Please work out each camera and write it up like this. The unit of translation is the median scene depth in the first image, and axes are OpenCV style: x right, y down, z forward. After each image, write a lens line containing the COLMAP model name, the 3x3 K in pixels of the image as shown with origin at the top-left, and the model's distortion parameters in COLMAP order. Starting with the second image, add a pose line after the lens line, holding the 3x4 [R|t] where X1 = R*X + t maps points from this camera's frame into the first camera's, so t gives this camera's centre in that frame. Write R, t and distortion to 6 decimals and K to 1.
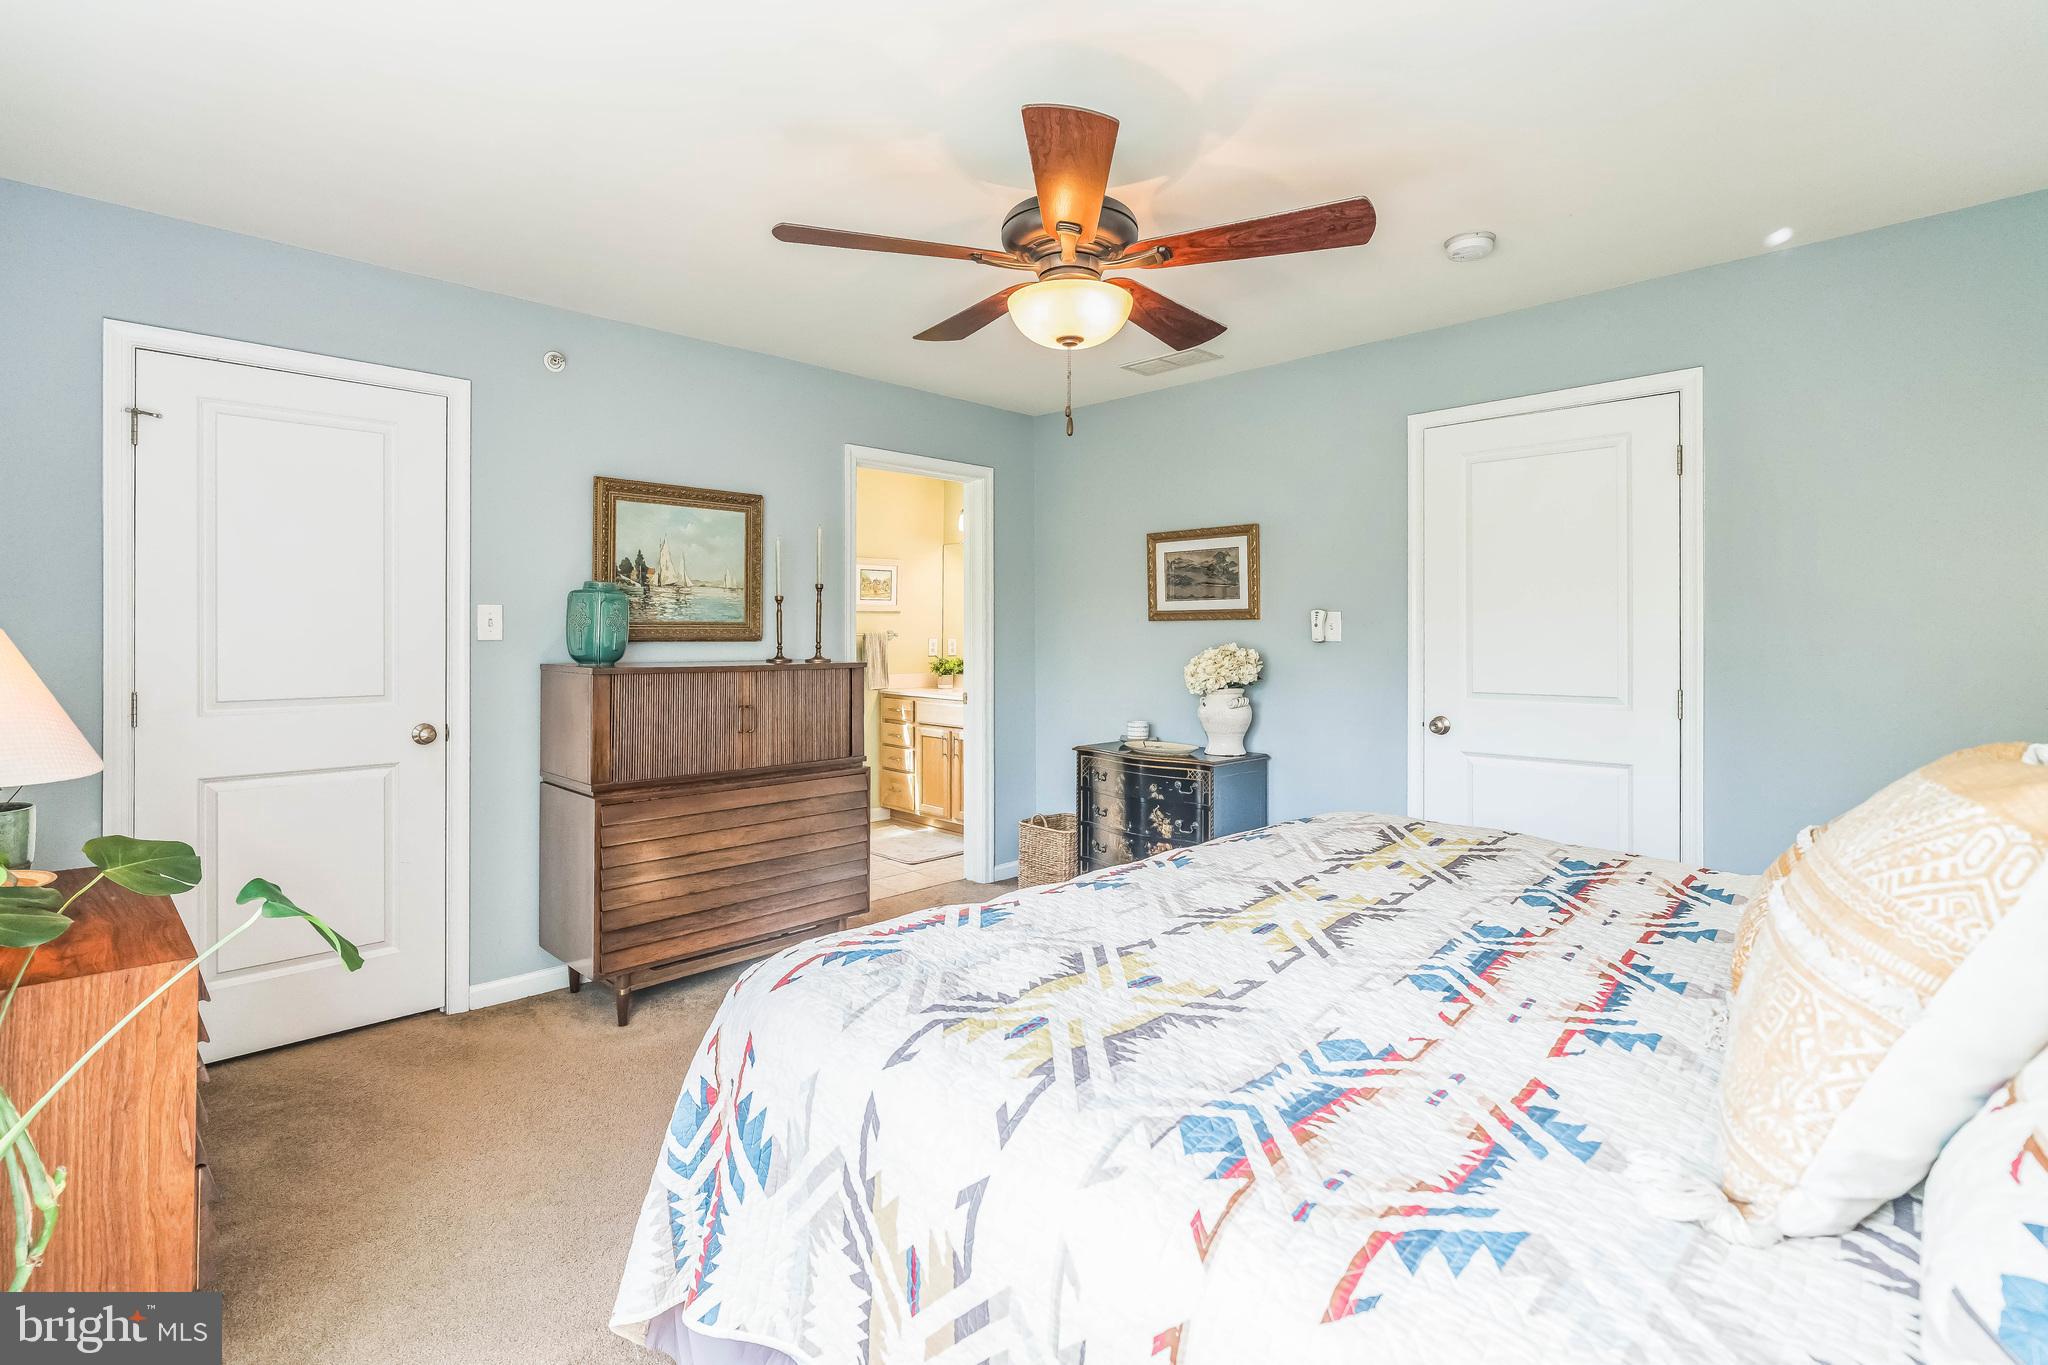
lens RADIAL K [[948.3, 0, 1022.5], [0, 948.3, 640.1], [0, 0, 1]] dist [-0.000315, -0.000032]
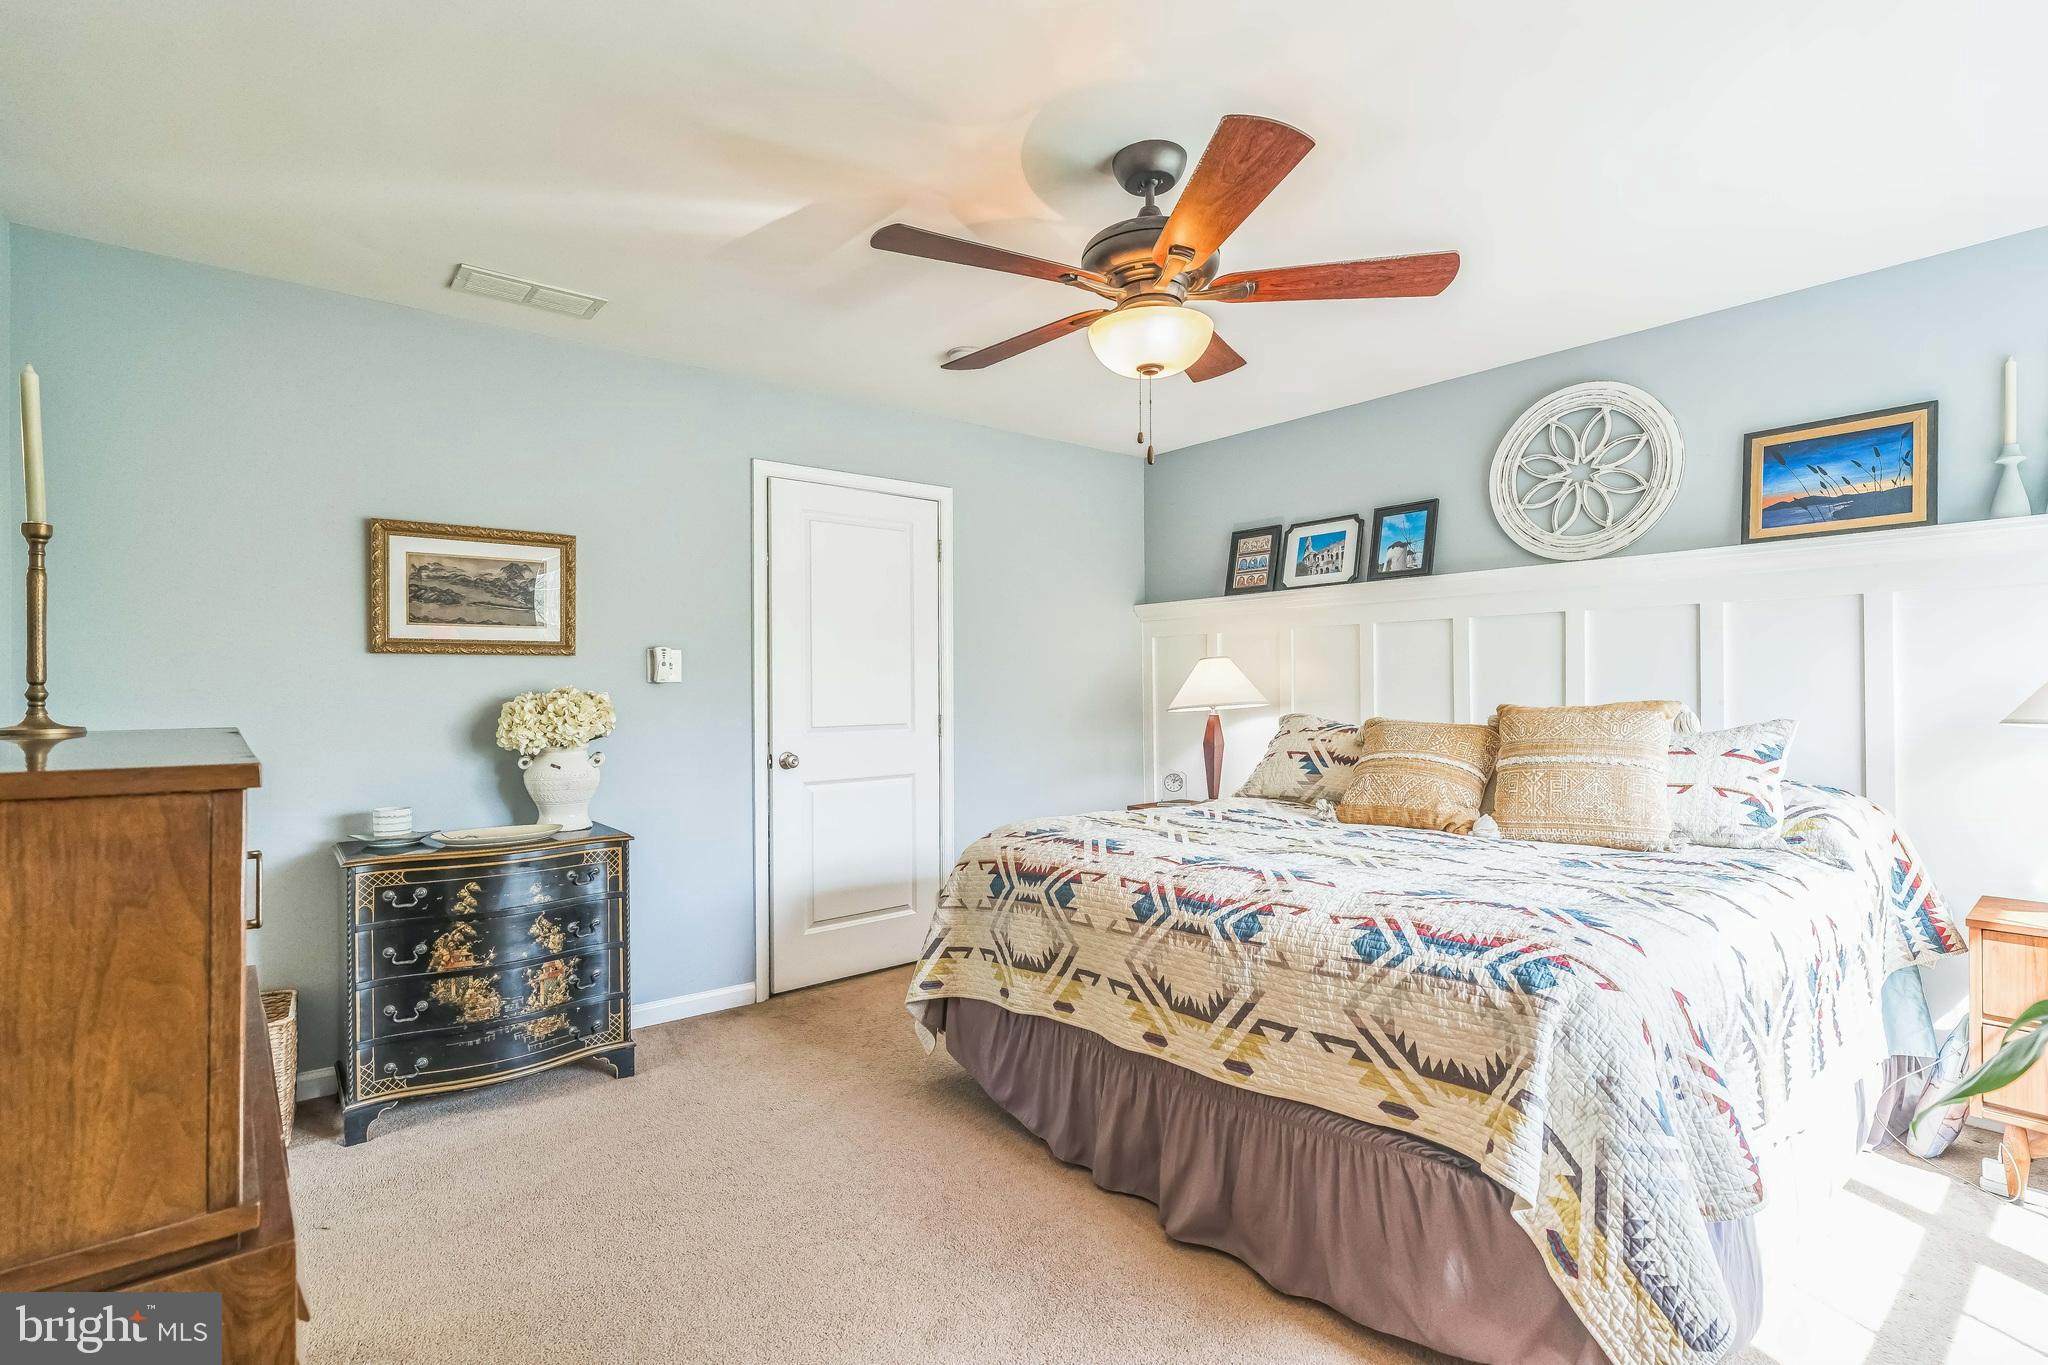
lens RADIAL K [[972.9, 0, 1024.0], [0, 972.9, 682.5], [0, 0, 1]] dist [-0.000633, -0.000044]
pose [[0.109884, 0.004664, 0.993934, -0.544840], [0.012821, 0.999899, -0.006109, 0.010995], [-0.993862, 0.013415, 0.109813, 0.554110]]
